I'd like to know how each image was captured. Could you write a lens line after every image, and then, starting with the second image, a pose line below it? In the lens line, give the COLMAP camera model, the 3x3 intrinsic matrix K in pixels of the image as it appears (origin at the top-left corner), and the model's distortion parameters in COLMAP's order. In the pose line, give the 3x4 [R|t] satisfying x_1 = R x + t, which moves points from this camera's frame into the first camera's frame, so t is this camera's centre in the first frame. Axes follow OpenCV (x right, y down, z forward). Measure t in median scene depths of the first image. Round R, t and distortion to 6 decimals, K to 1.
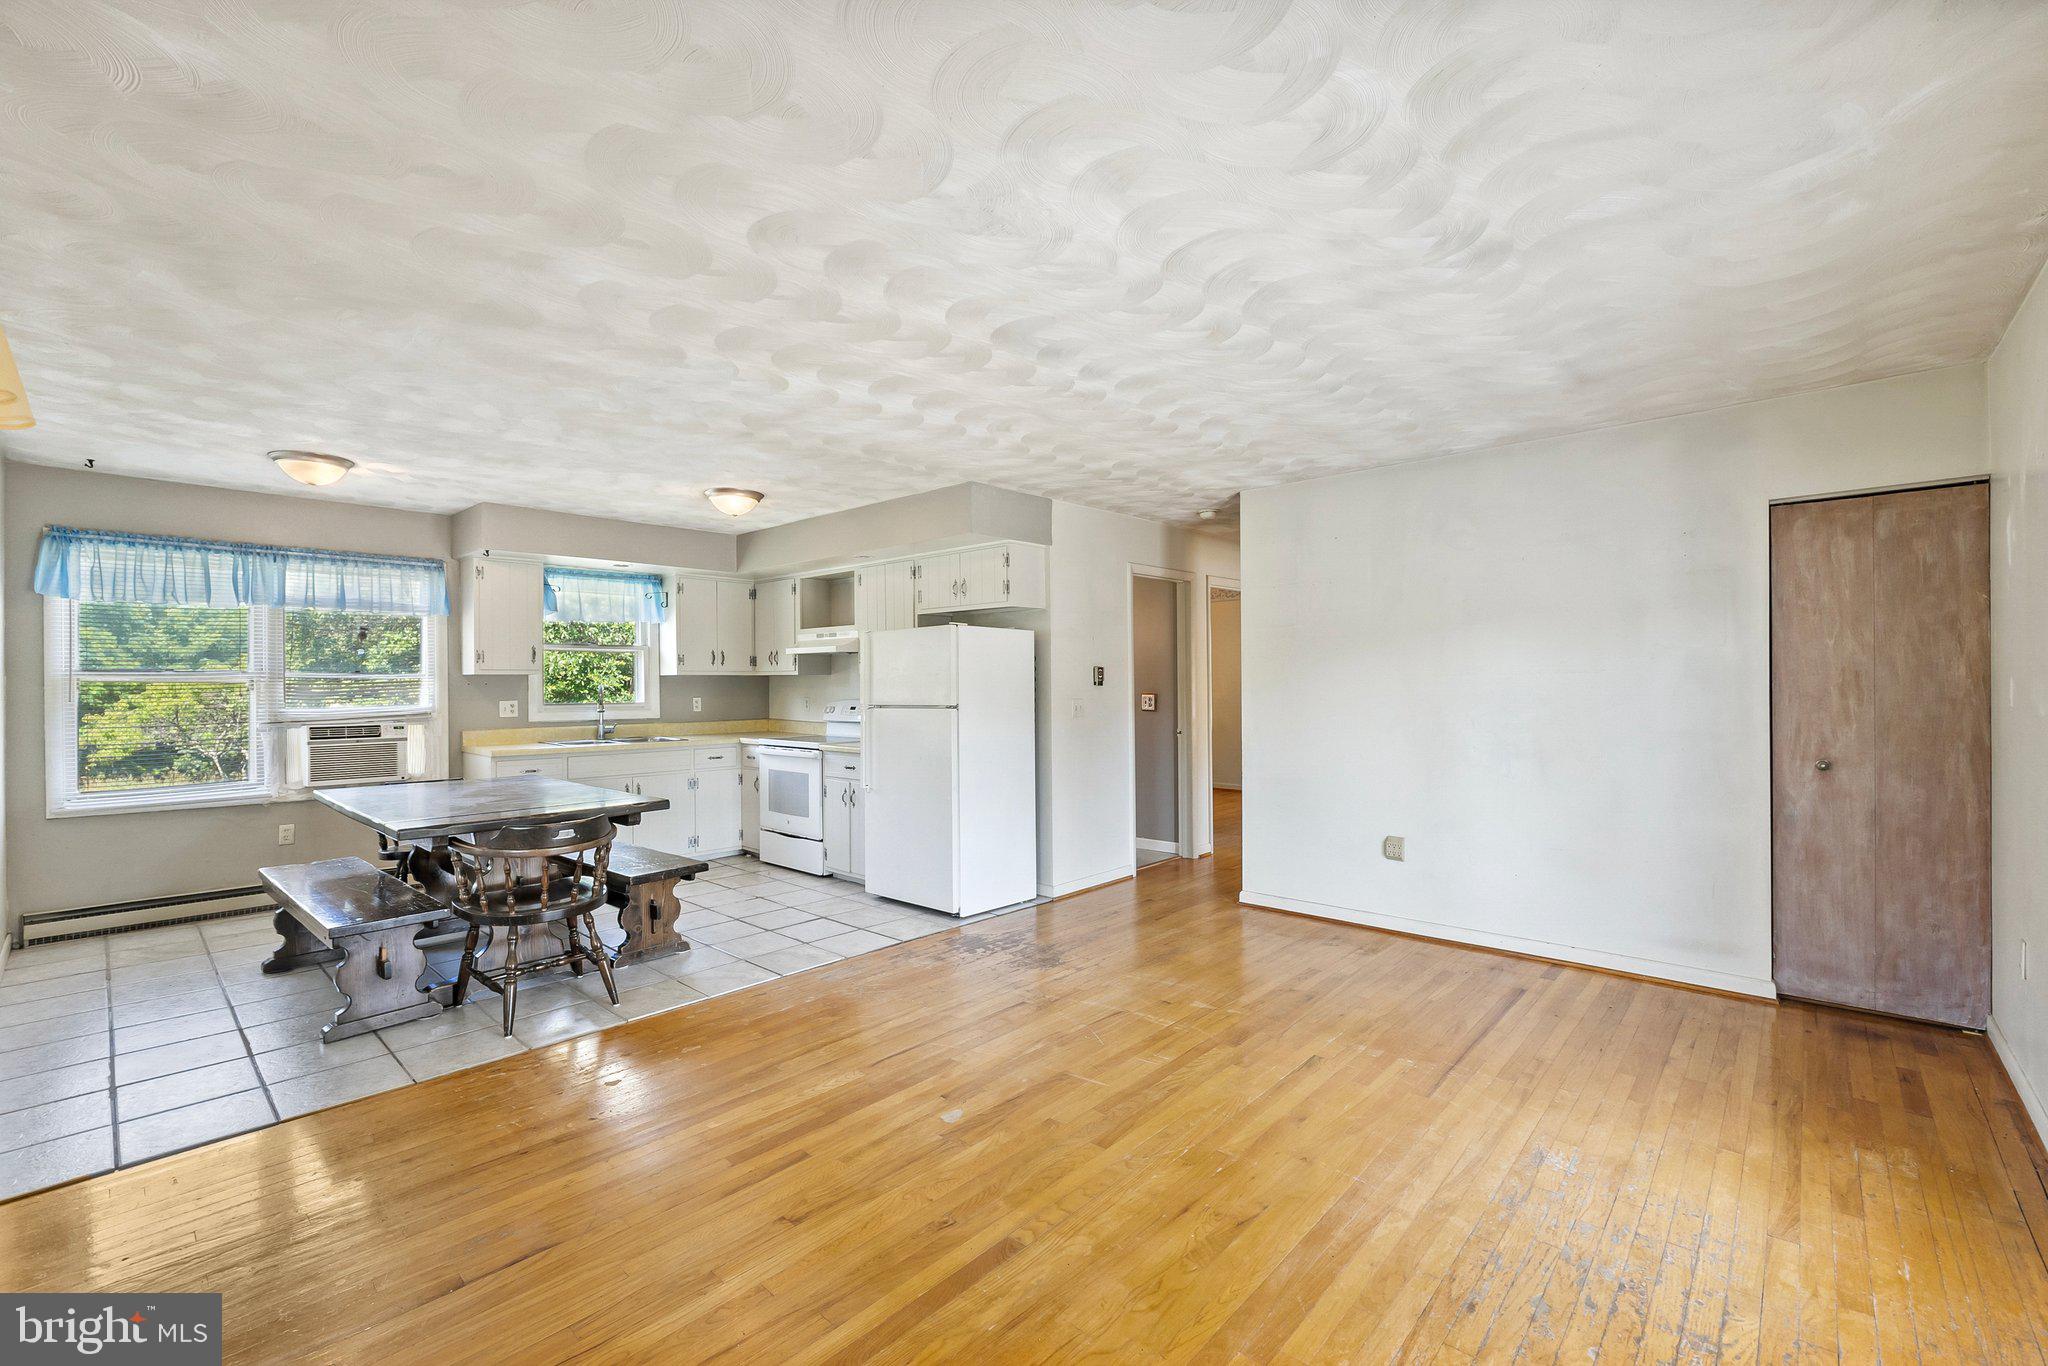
lens RADIAL K [[865.6, 0, 1024.0], [0, 865.6, 683.0], [0, 0, 1]] dist [-0.001364, -0.000251]
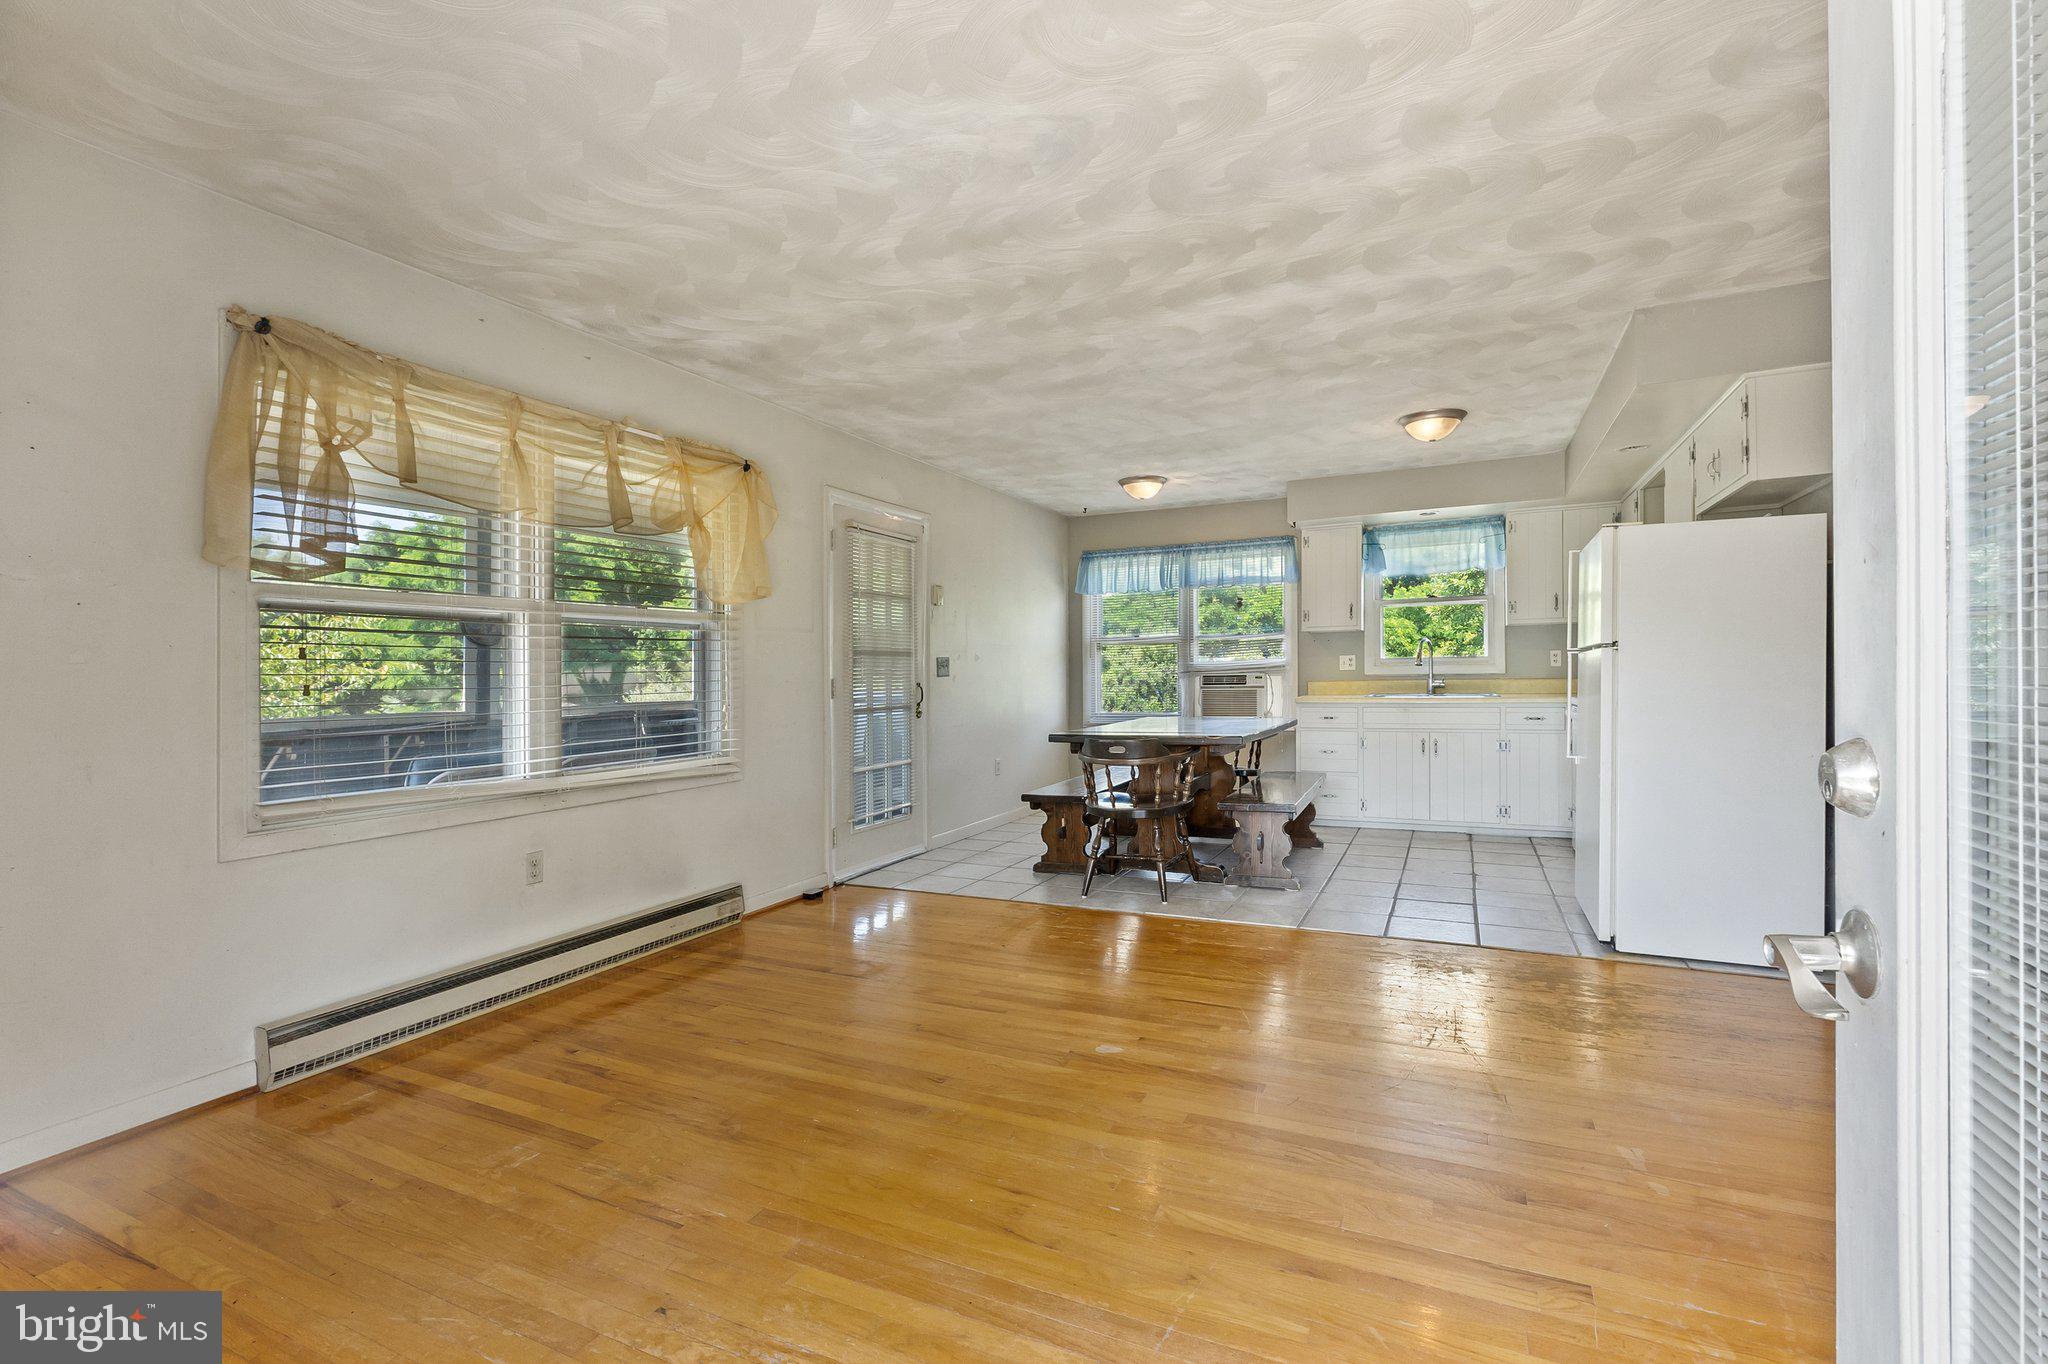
lens RADIAL K [[912.8, 0, 1026.1], [0, 912.8, 670.7], [0, 0, 1]] dist [0.000084, -0.000043]
pose [[0.296194, -0.002153, -0.955125, 0.440608], [0.015203, 0.999881, 0.002461, 0.035142], [0.955007, -0.015249, 0.296192, 0.309059]]
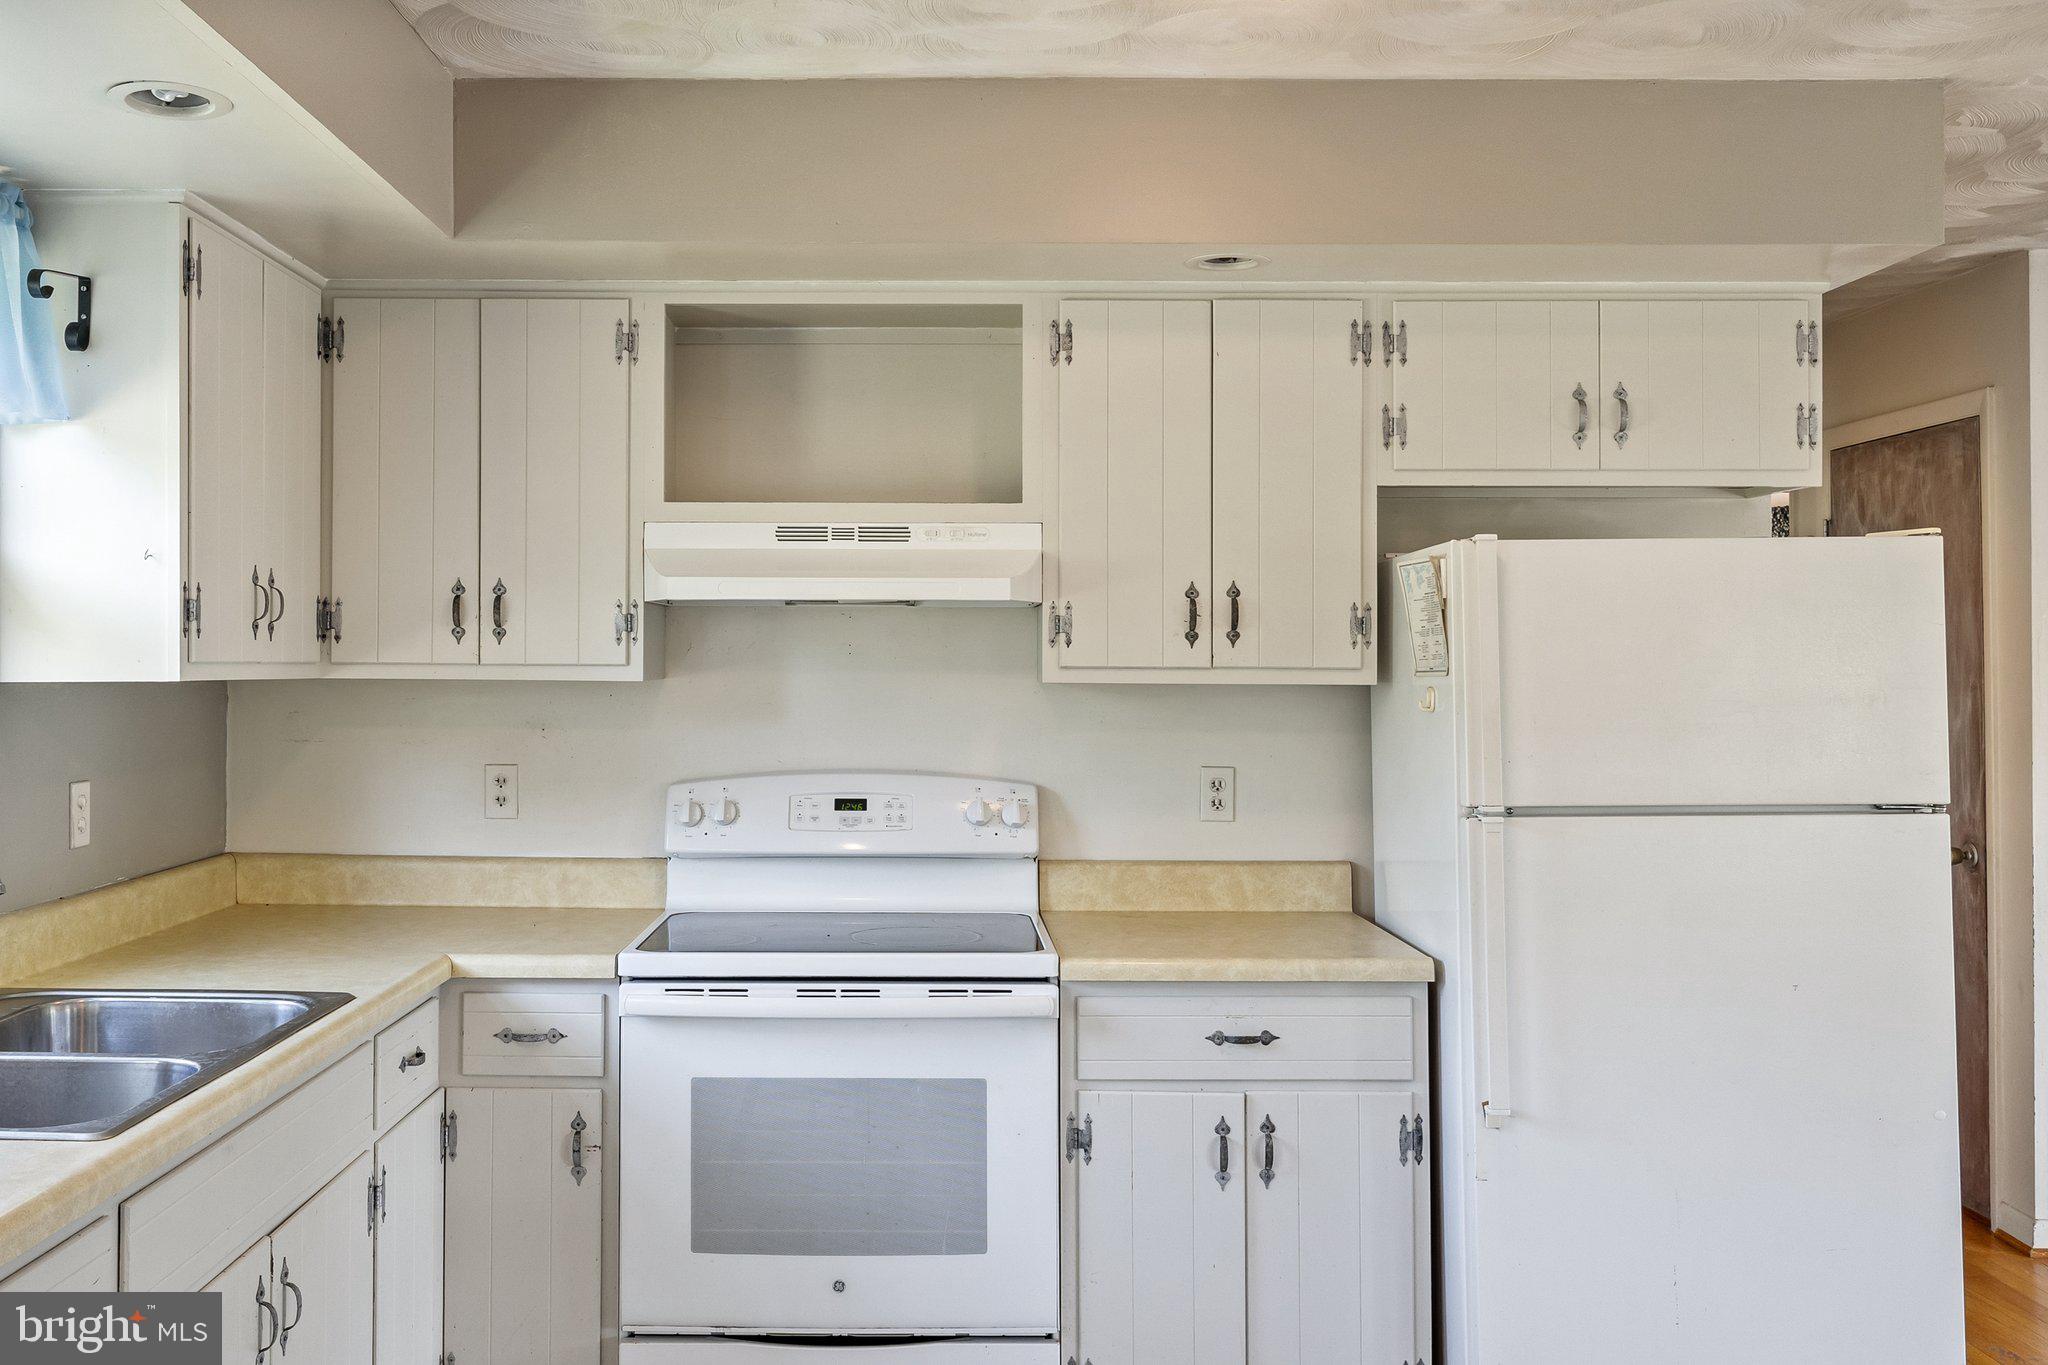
lens RADIAL K [[1807.6, 0, 914.9], [0, 1807.6, 641.9], [0, 0, 1]] dist [0.004459, 0.061554]
pose [[0.739942, 0.013571, 0.672534, -0.706376], [-0.006672, 0.999895, -0.012837, -0.018517], [-0.672638, 0.005011, 0.739955, 0.704291]]
